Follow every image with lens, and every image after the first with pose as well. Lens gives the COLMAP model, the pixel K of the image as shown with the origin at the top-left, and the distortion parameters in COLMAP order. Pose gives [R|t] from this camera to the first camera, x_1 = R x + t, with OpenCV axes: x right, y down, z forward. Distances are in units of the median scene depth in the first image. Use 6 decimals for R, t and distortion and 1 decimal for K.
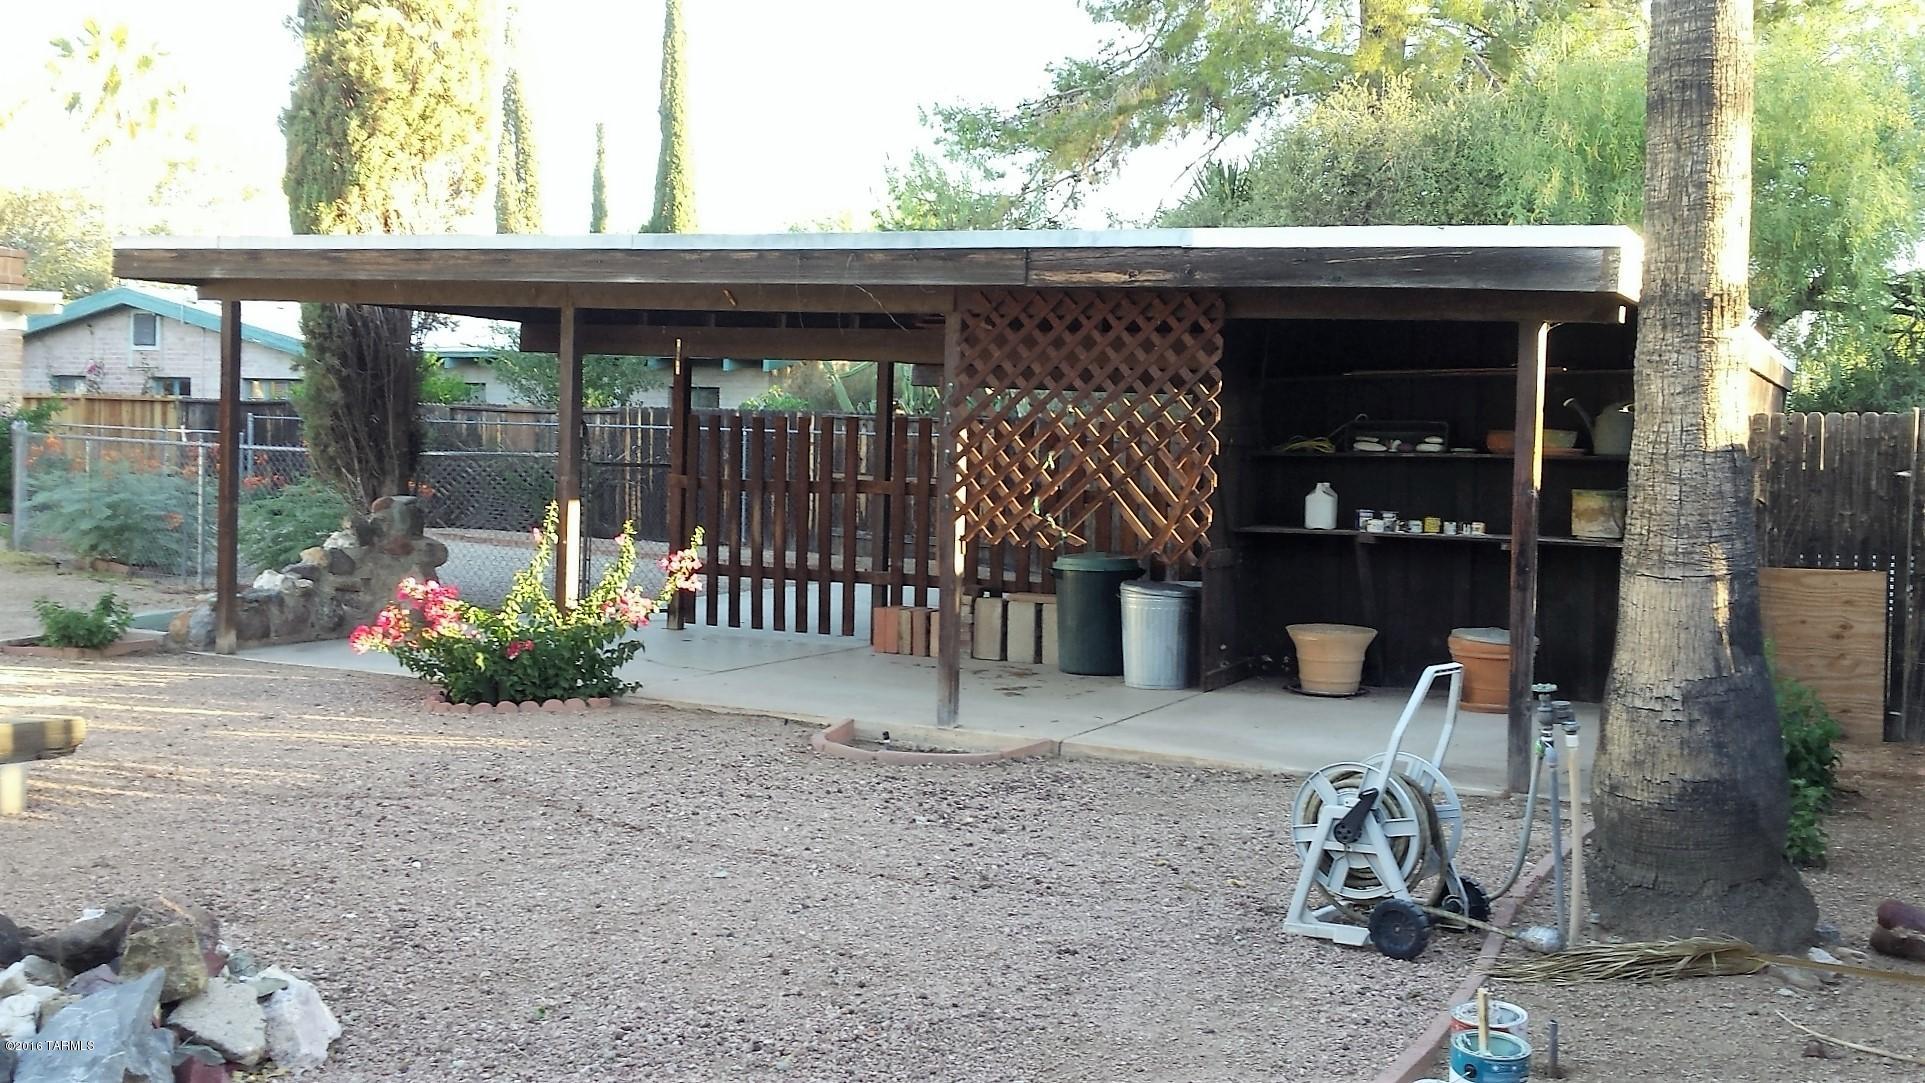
lens RADIAL K [[1810.2, 0, 959.1], [0, 1810.2, 522.6], [0, 0, 1]] dist [0.141918, -0.311560]
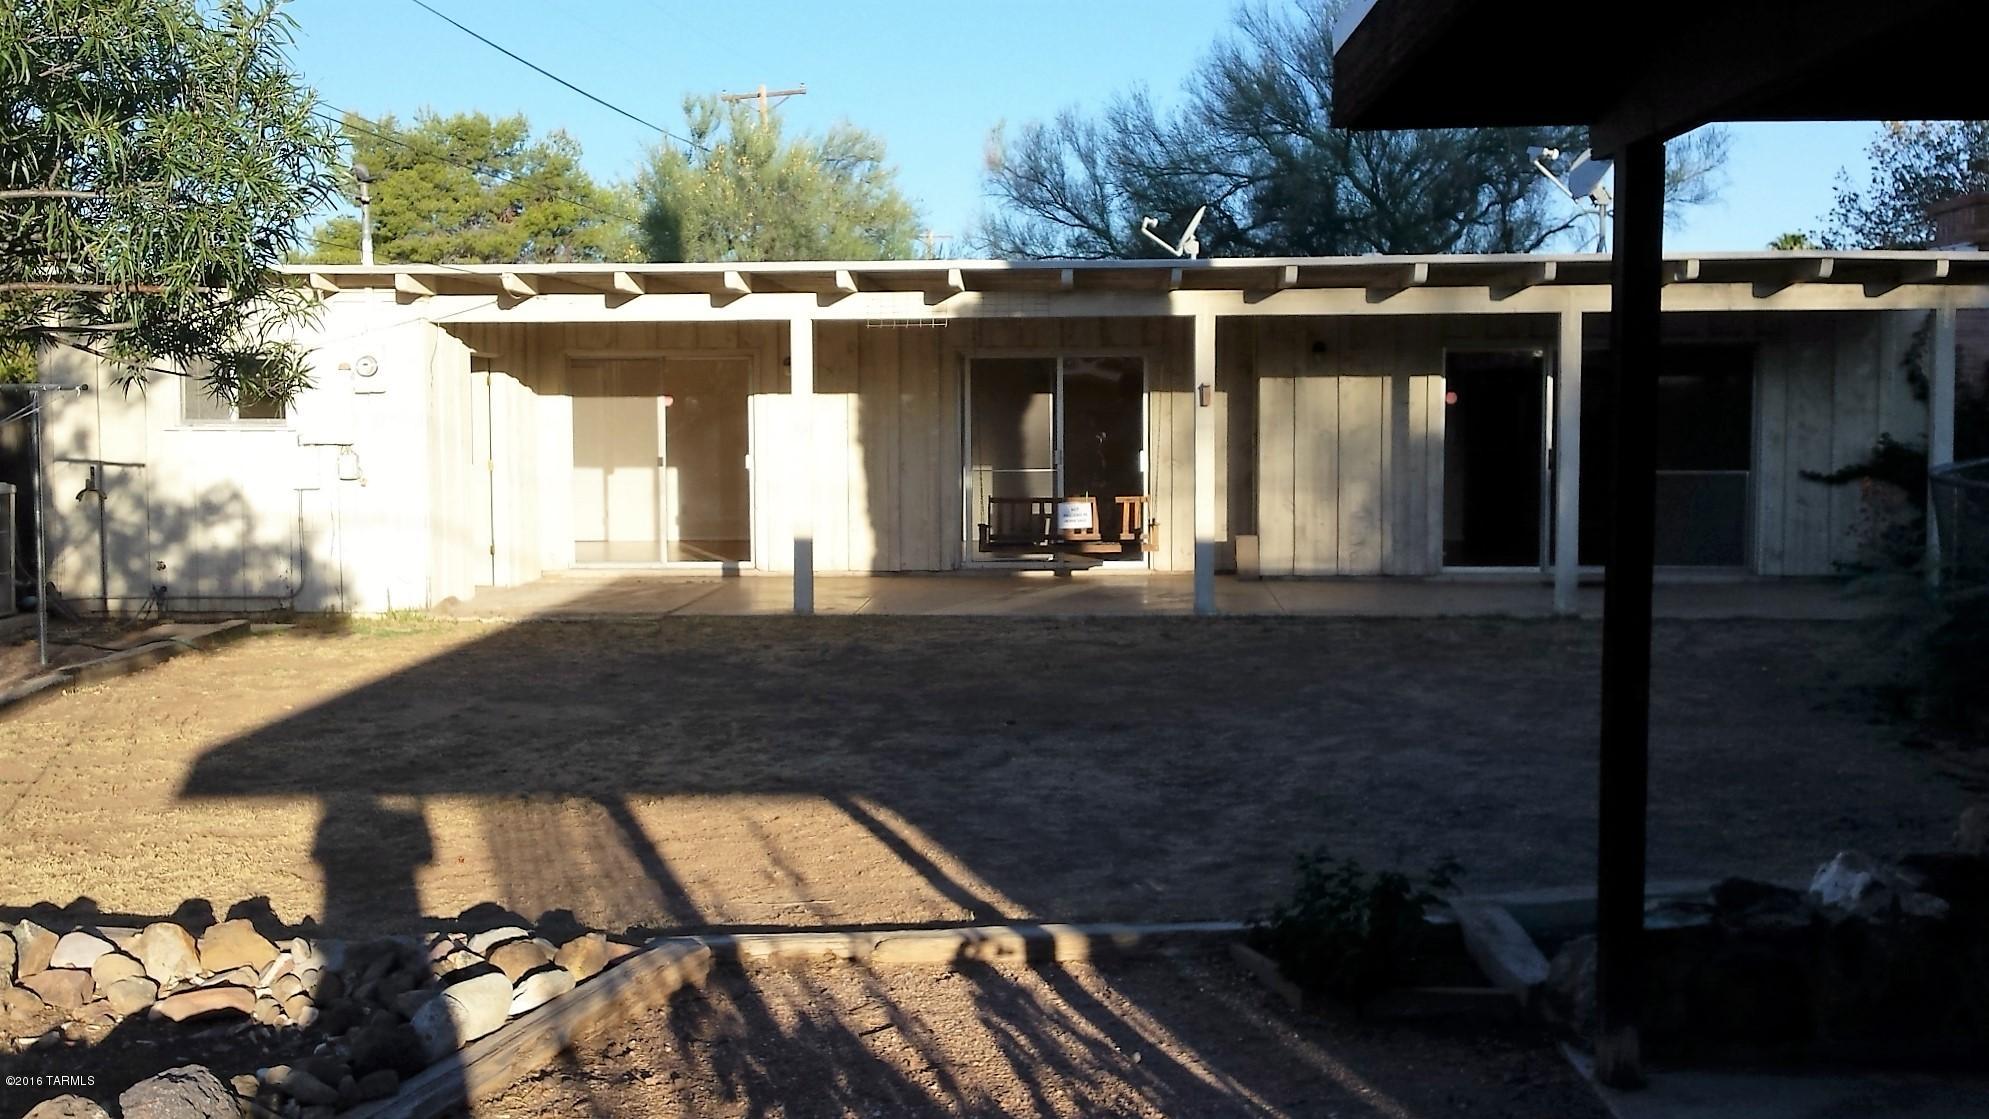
lens RADIAL K [[1850.7, 0, 978.1], [0, 1850.7, 545.7], [0, 0, 1]] dist [0.112755, -0.252126]
pose [[0.402656, 0.027296, -0.914944, -0.112090], [-0.026253, 0.999488, 0.018265, -0.046834], [0.914975, 0.016666, 0.403166, 0.809047]]
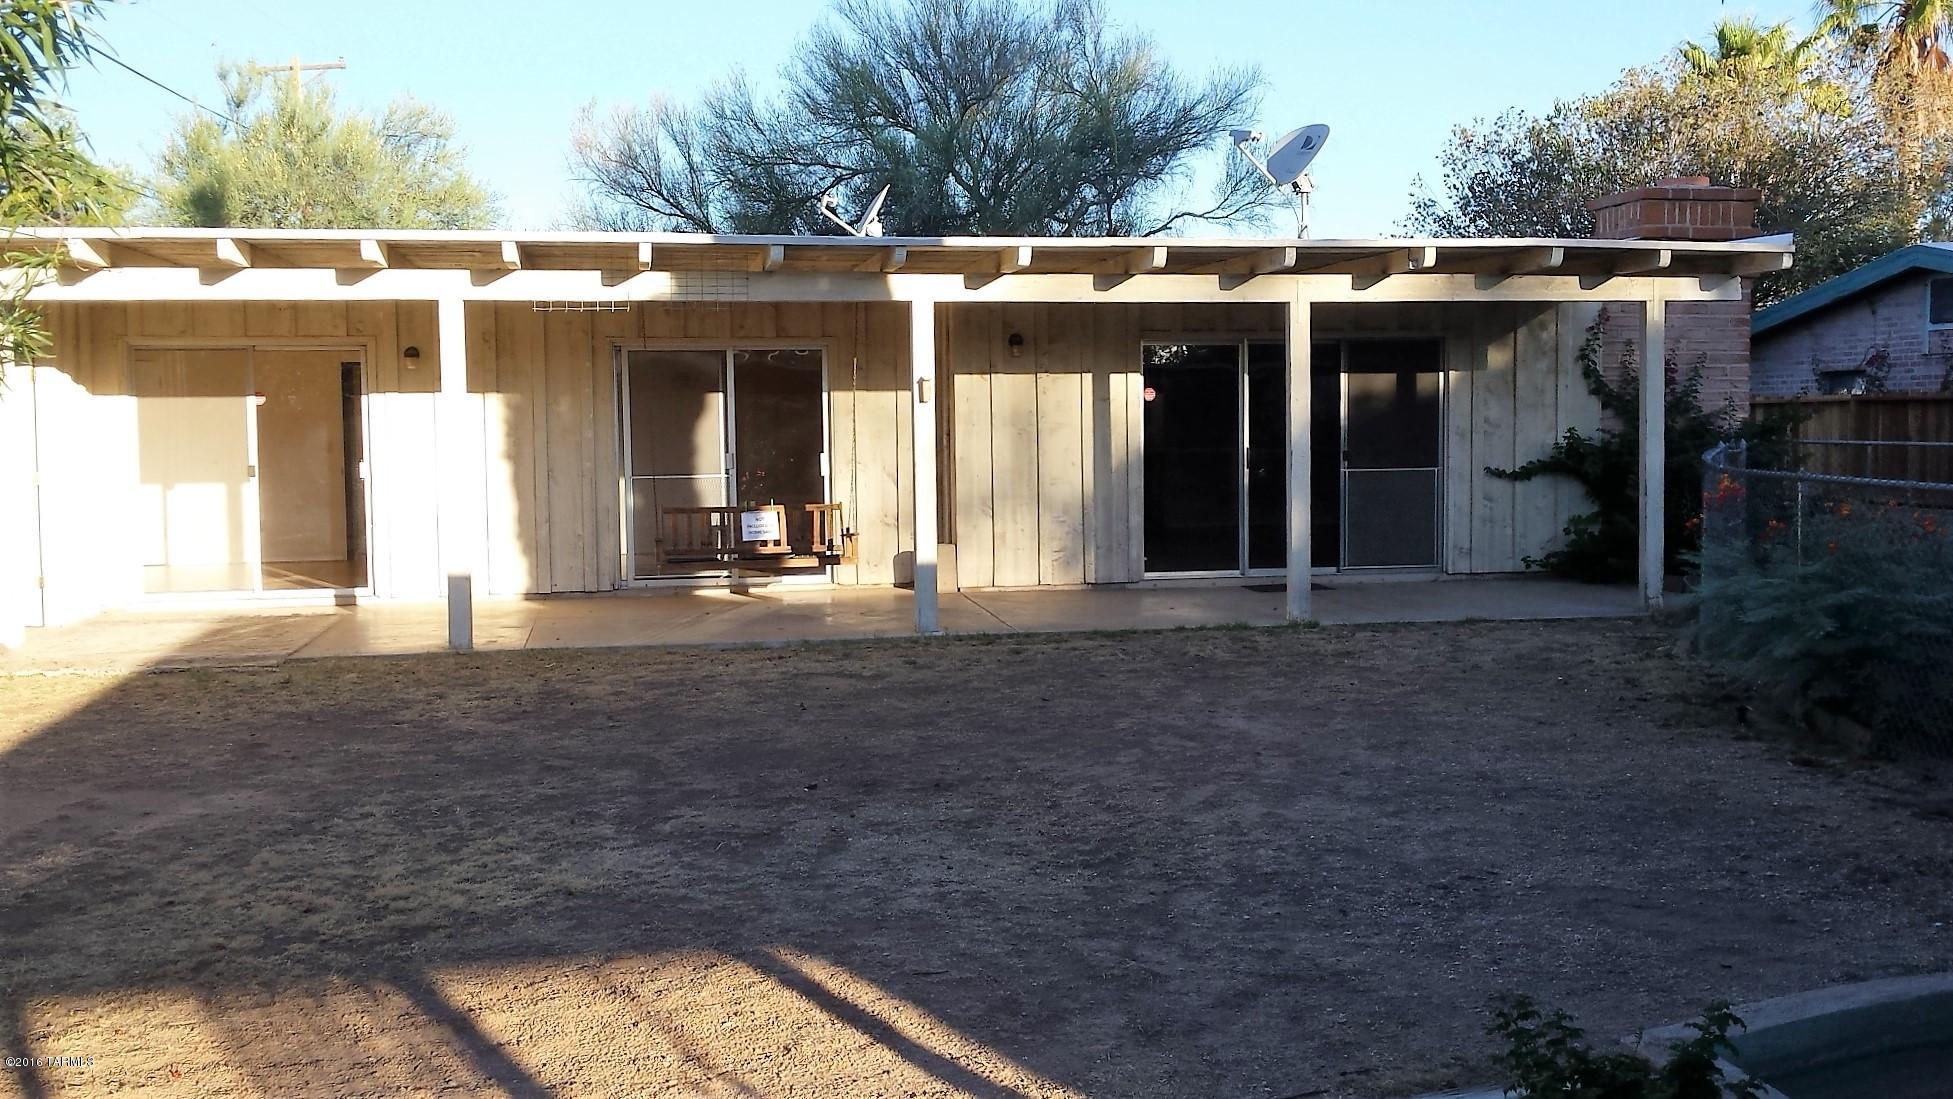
lens RADIAL K [[1828.1, 0, 955.7], [0, 1828.1, 544.4], [0, 0, 1]] dist [0.117615, -0.250247]
pose [[0.609618, 0.014757, -0.792558, -0.326053], [-0.007403, 0.999889, 0.012923, -0.051172], [0.792661, -0.002011, 0.609660, 0.789345]]
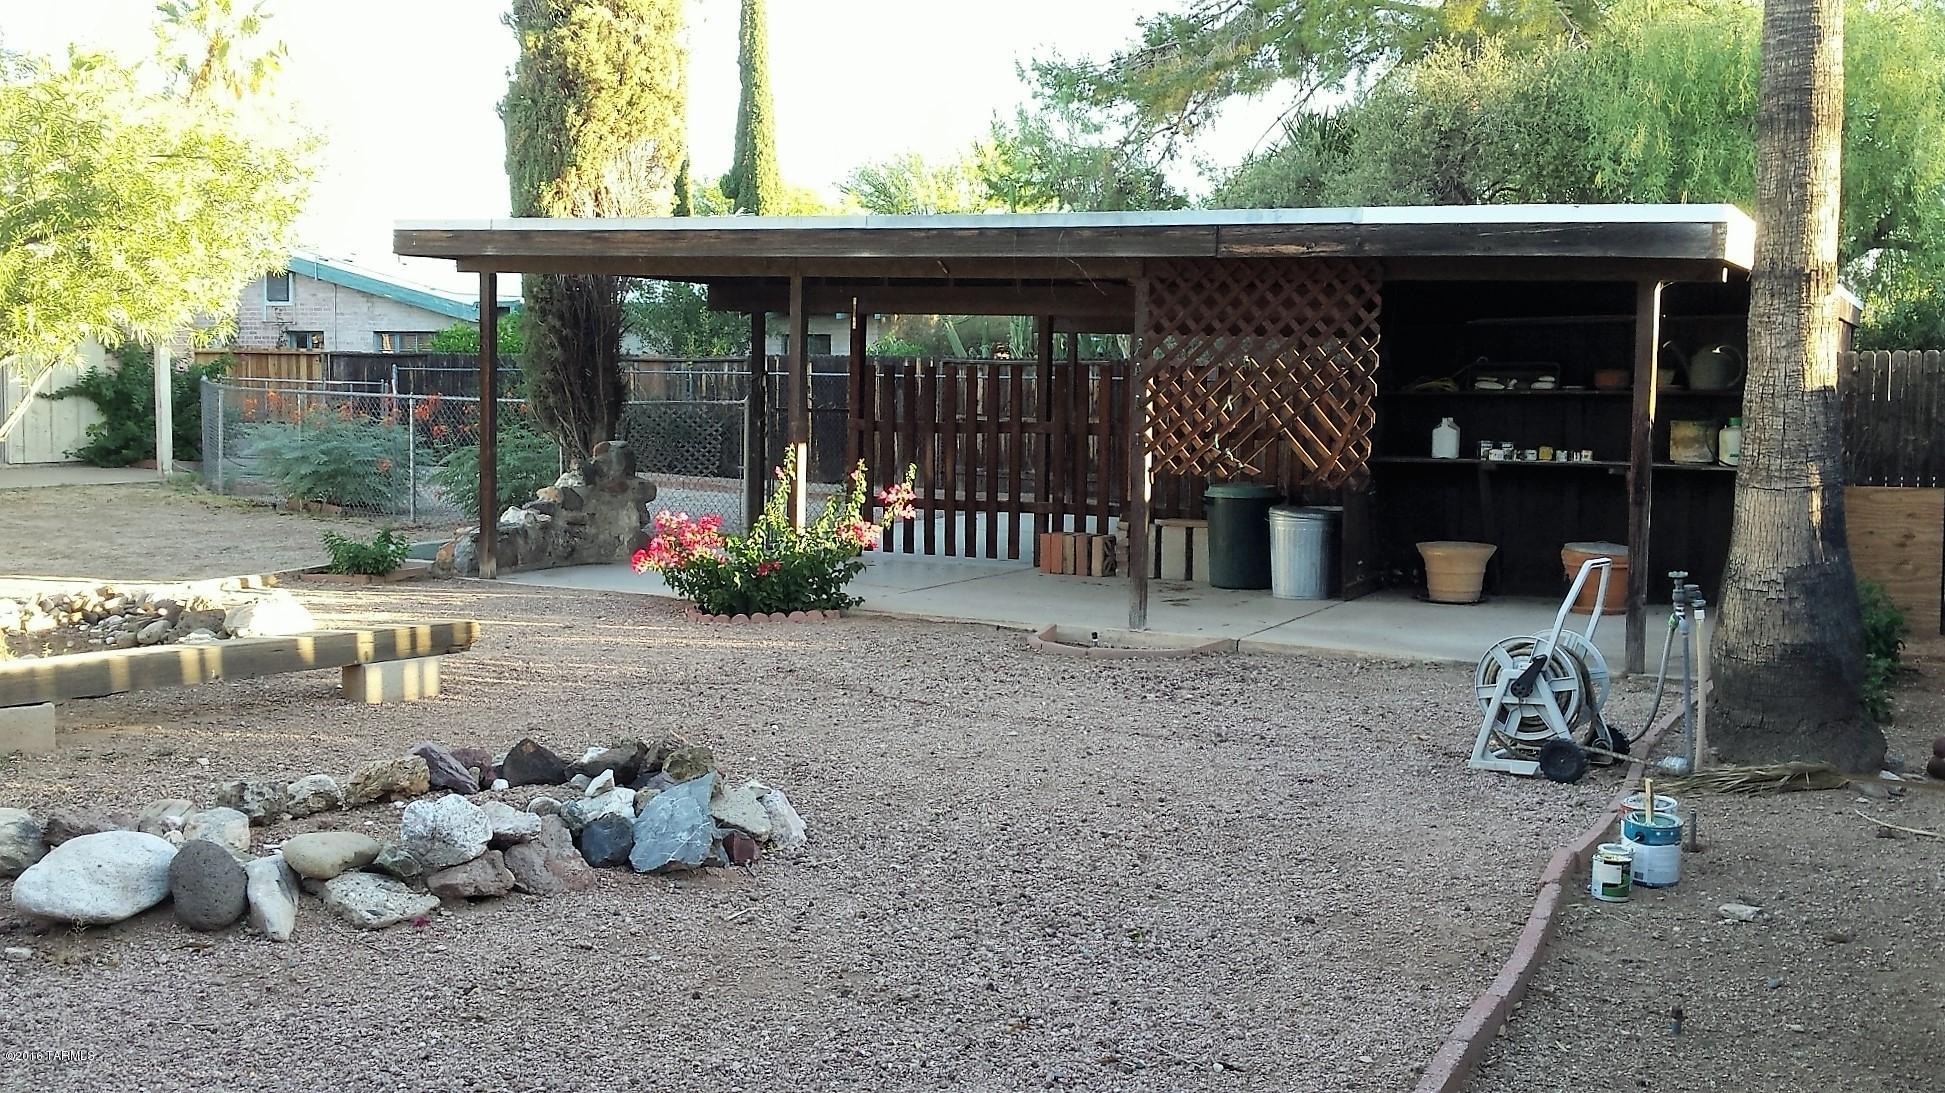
lens RADIAL K [[1820.6, 0, 951.8], [0, 1820.6, 541.4], [0, 0, 1]] dist [0.117615, -0.250247]
pose [[0.999541, -0.011796, -0.027897, -0.082057], [0.013010, 0.998959, 0.043730, 0.001173], [0.027352, -0.044073, 0.998654, -0.165481]]
